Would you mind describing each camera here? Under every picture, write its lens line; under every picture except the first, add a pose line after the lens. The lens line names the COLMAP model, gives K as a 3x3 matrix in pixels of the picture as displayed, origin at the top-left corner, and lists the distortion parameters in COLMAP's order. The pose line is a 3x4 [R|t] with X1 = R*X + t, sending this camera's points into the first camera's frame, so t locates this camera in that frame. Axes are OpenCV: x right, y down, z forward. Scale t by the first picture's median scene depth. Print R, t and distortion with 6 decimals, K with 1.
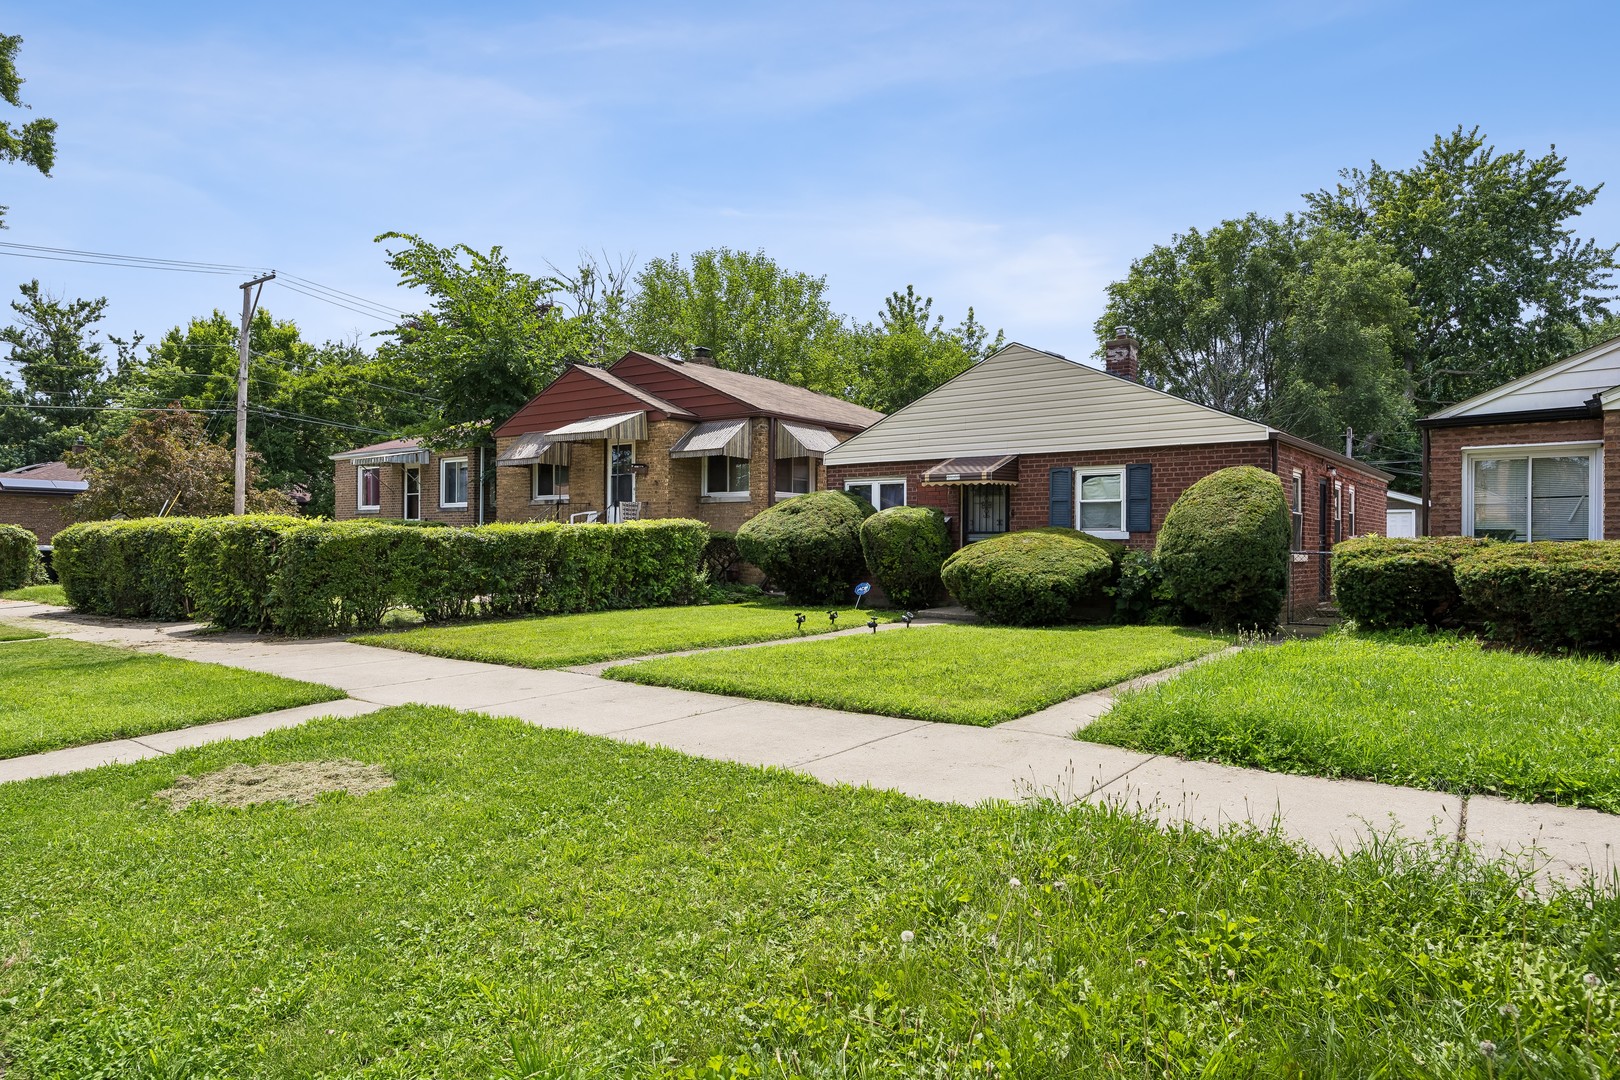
lens RADIAL K [[962.3, 0, 808.3], [0, 962.3, 545.1], [0, 0, 1]] dist [0.003405, 0.000712]
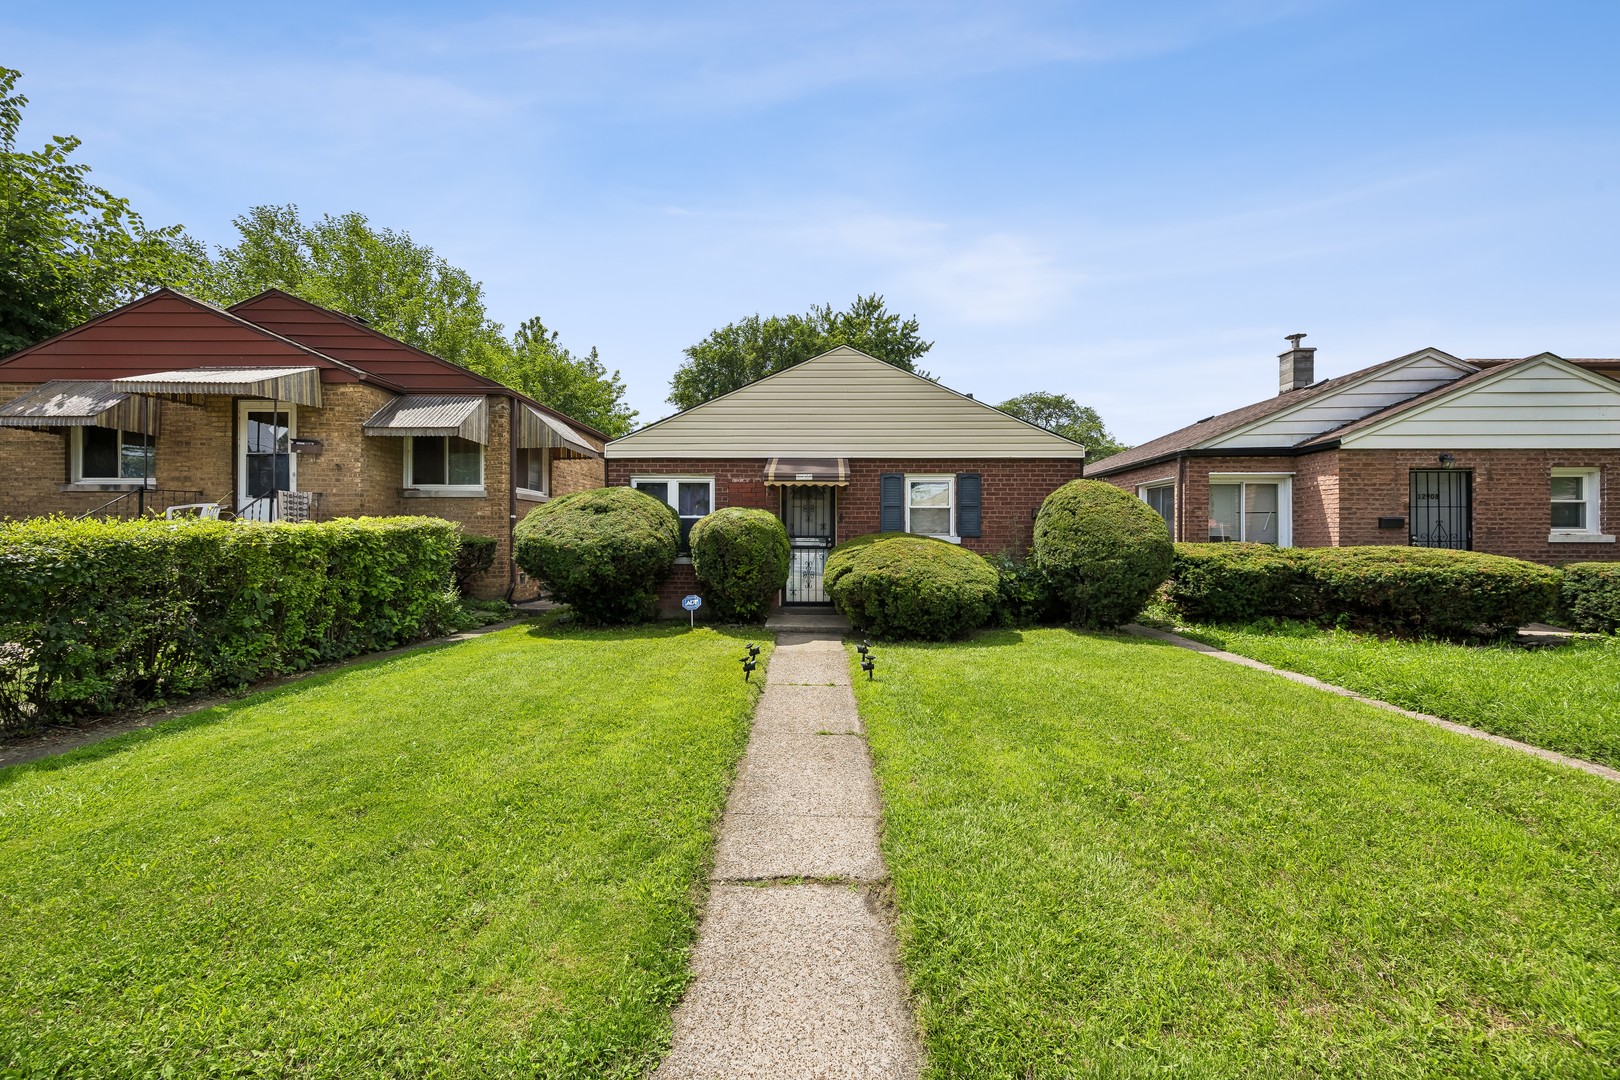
lens RADIAL K [[624.9, 0, 808.4], [0, 624.9, 544.5], [0, 0, 1]] dist [0.000070, -0.000128]
pose [[0.799116, -0.008443, 0.601118, -0.179462], [0.003201, 0.999947, 0.009789, -0.010433], [-0.601168, -0.005899, 0.799101, 0.455106]]
